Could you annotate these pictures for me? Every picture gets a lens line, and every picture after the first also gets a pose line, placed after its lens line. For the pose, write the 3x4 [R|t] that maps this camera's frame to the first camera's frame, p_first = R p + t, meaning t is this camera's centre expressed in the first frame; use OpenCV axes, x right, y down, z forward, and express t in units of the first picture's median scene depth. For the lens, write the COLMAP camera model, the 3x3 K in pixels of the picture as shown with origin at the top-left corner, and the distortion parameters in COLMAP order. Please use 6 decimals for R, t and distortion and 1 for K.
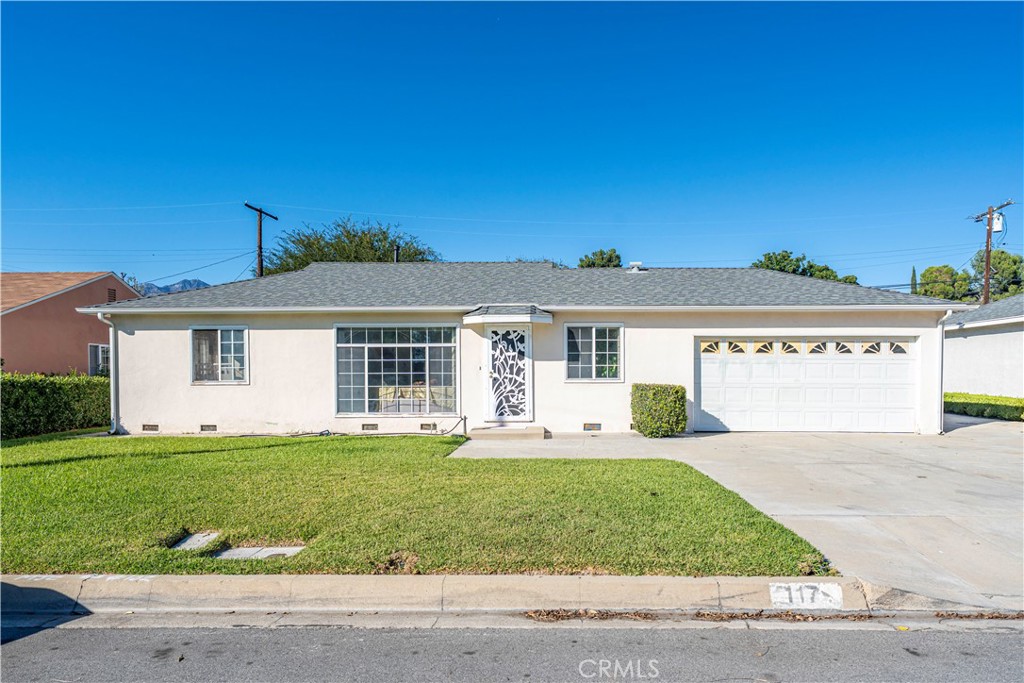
lens RADIAL K [[607.8, 0, 540.6], [0, 607.8, 392.7], [0, 0, 1]] dist [0.003054, 0.000839]
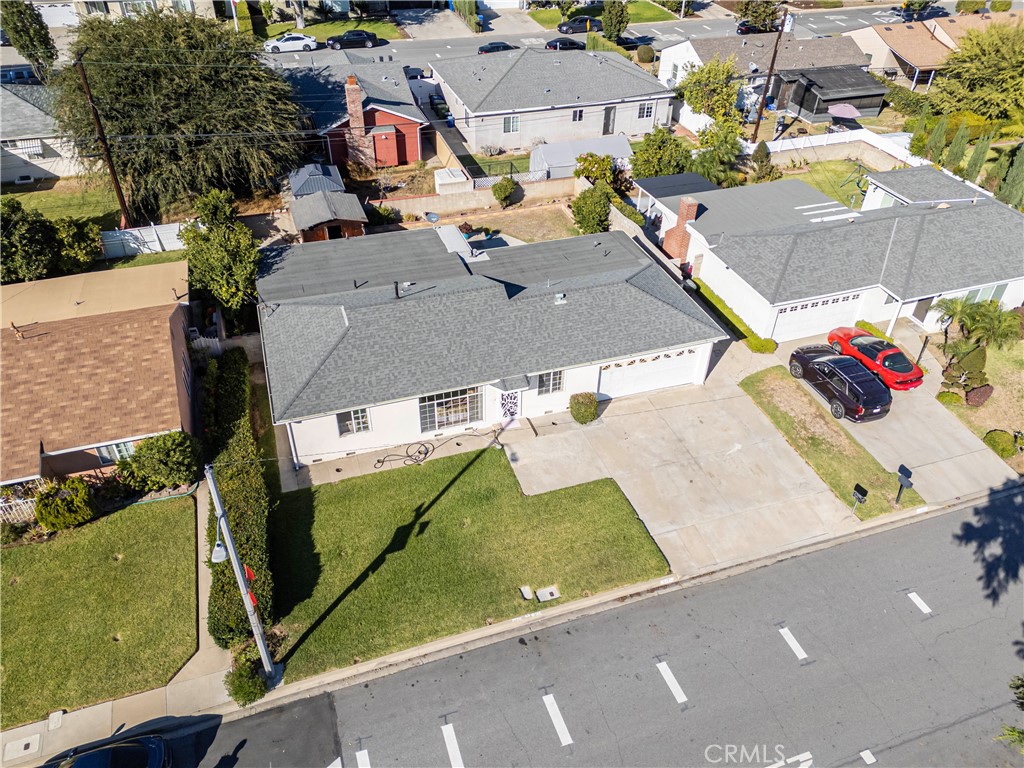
lens RADIAL K [[744.6, 0, 512.0], [0, 744.6, 384.0], [0, 0, 1]] dist [0.103473, -0.127723]
pose [[0.941171, -0.193308, 0.277179, -0.679816], [-0.014376, 0.796581, 0.604360, -1.476187], [-0.337624, -0.572792, 0.746940, -0.717125]]
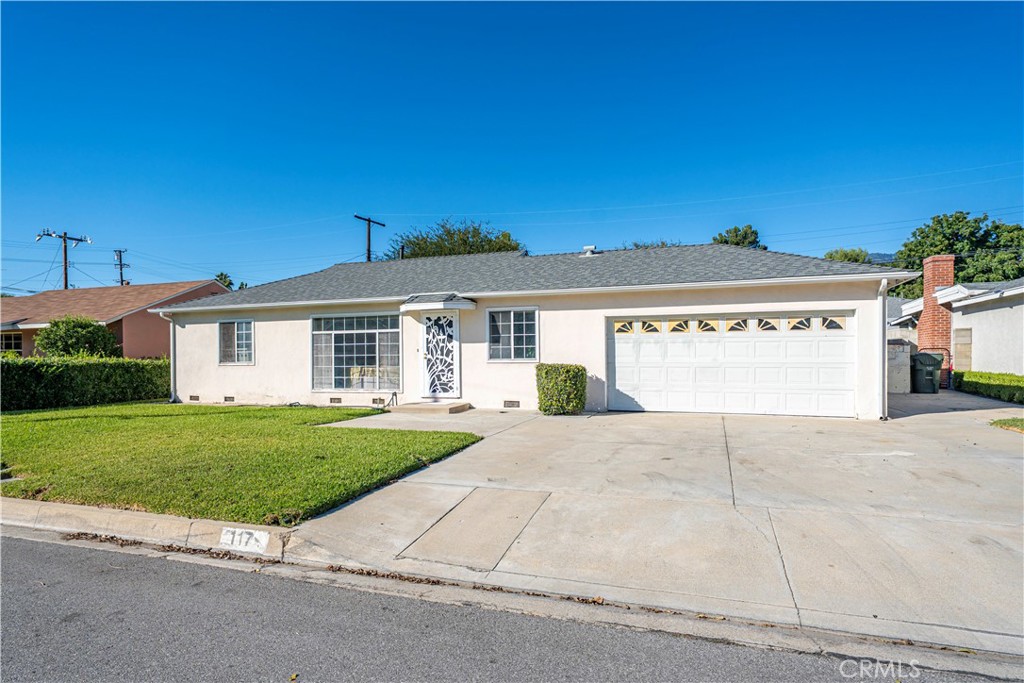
lens RADIAL K [[582.9, 0, 509.8], [0, 582.9, 359.7], [0, 0, 1]] dist [0.003320, 0.000606]
pose [[0.947631, -0.005036, -0.319328, 0.409651], [-0.002394, 0.999736, -0.022871, 0.001743], [0.319359, 0.022438, 0.947368, 0.023880]]
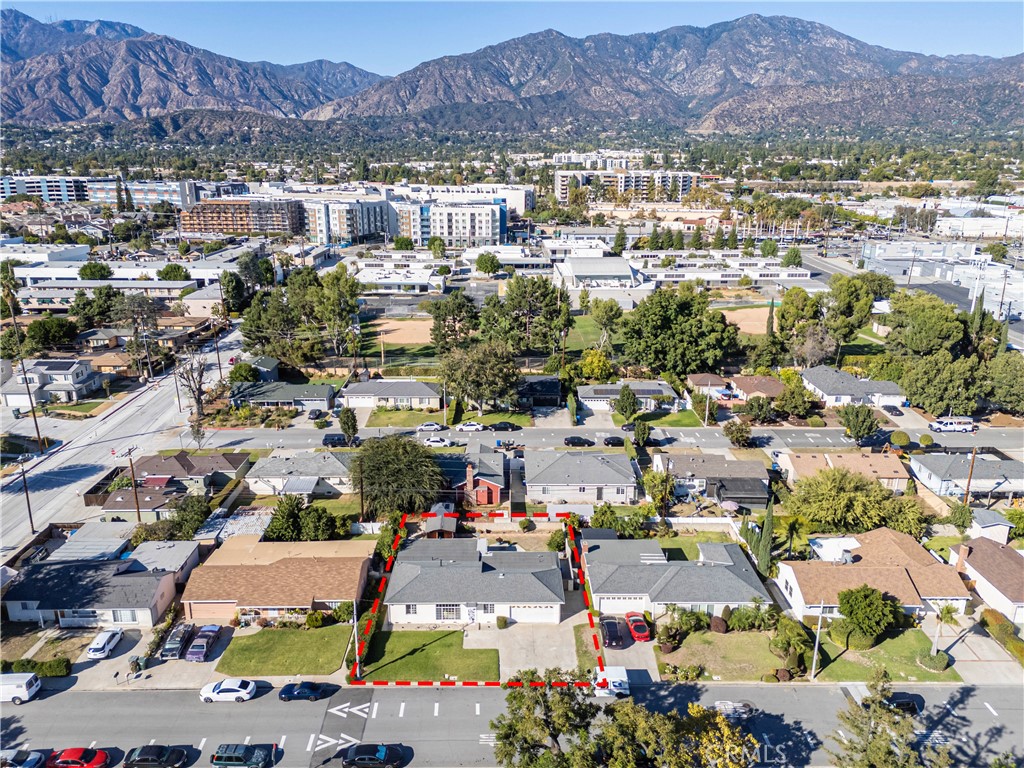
lens RADIAL K [[744.6, 0, 512.0], [0, 744.6, 384.0], [0, 0, 1]] dist [0.103473, -0.127723]
pose [[0.999658, -0.003390, 0.025941, 0.121709], [-0.003829, 0.961937, 0.273244, -3.434881], [-0.025880, -0.273250, 0.961595, -4.294305]]
